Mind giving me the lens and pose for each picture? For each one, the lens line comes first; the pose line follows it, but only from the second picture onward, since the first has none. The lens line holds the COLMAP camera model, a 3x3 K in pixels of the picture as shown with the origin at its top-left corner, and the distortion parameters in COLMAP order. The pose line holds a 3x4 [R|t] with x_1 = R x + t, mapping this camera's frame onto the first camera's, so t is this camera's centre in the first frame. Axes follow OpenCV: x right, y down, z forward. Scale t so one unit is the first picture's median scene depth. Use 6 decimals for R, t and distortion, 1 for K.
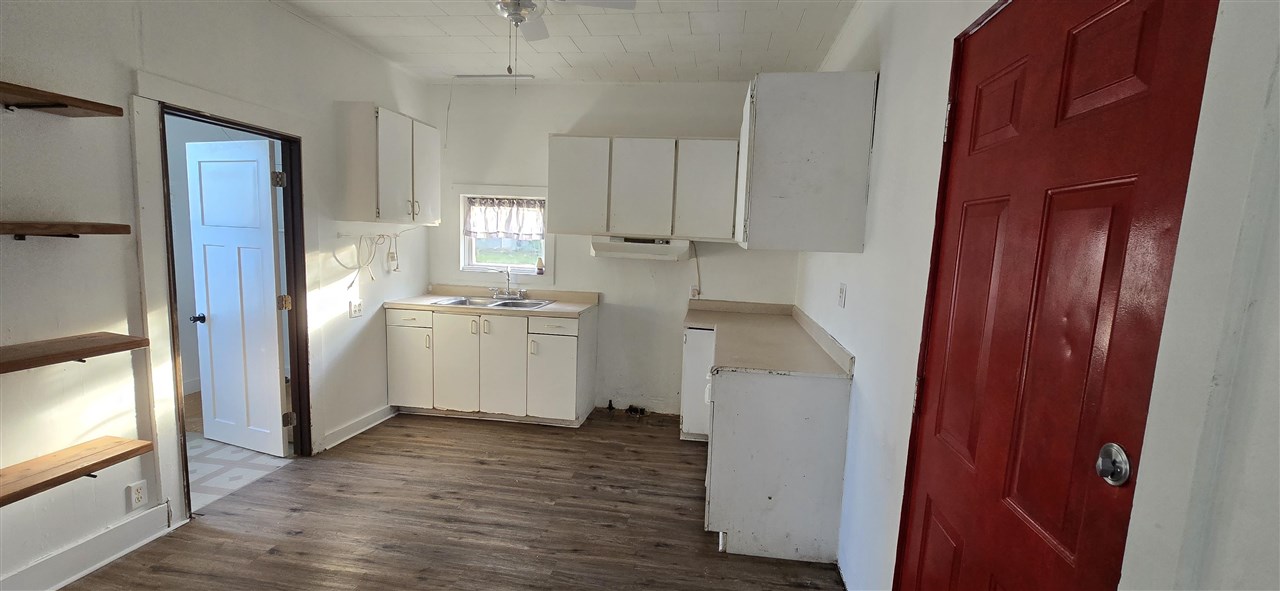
lens RADIAL K [[517.3, 0, 640.0], [0, 517.3, 295.5], [0, 0, 1]] dist [-0.000641, -0.000189]
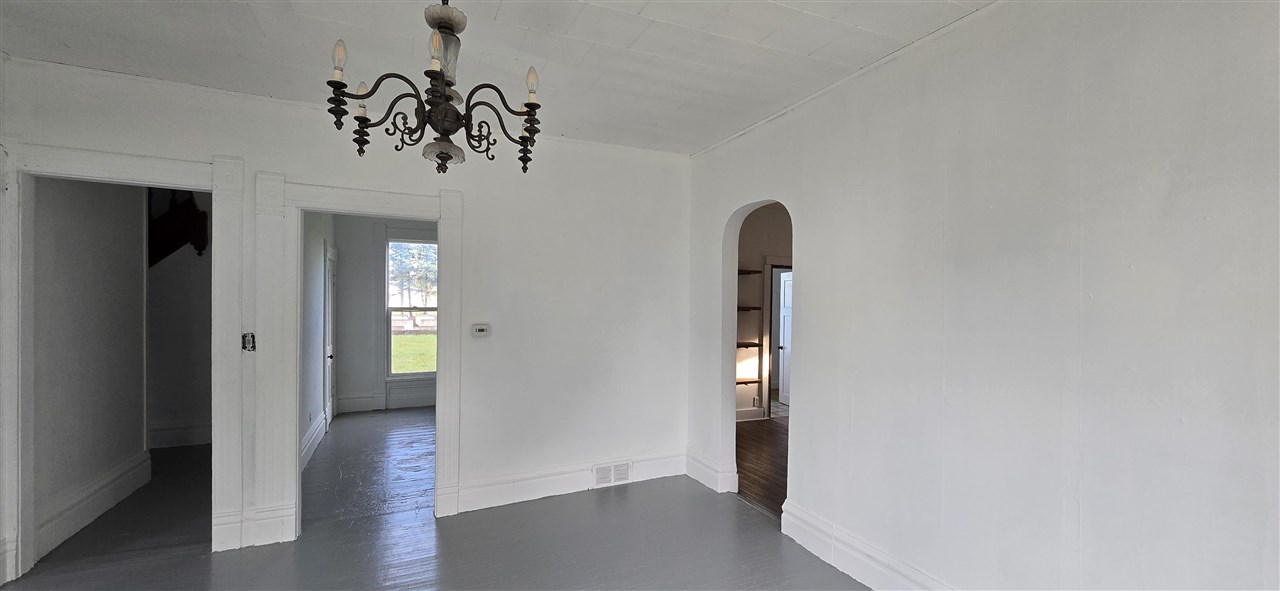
lens RADIAL K [[517.3, 0, 640.0], [0, 517.3, 295.5], [0, 0, 1]] dist [-0.000641, -0.000189]
pose [[0.539156, -0.033571, -0.841537, 1.141020], [-0.091607, 0.990939, -0.098222, 0.152824], [0.837209, 0.130048, 0.531195, -1.168759]]
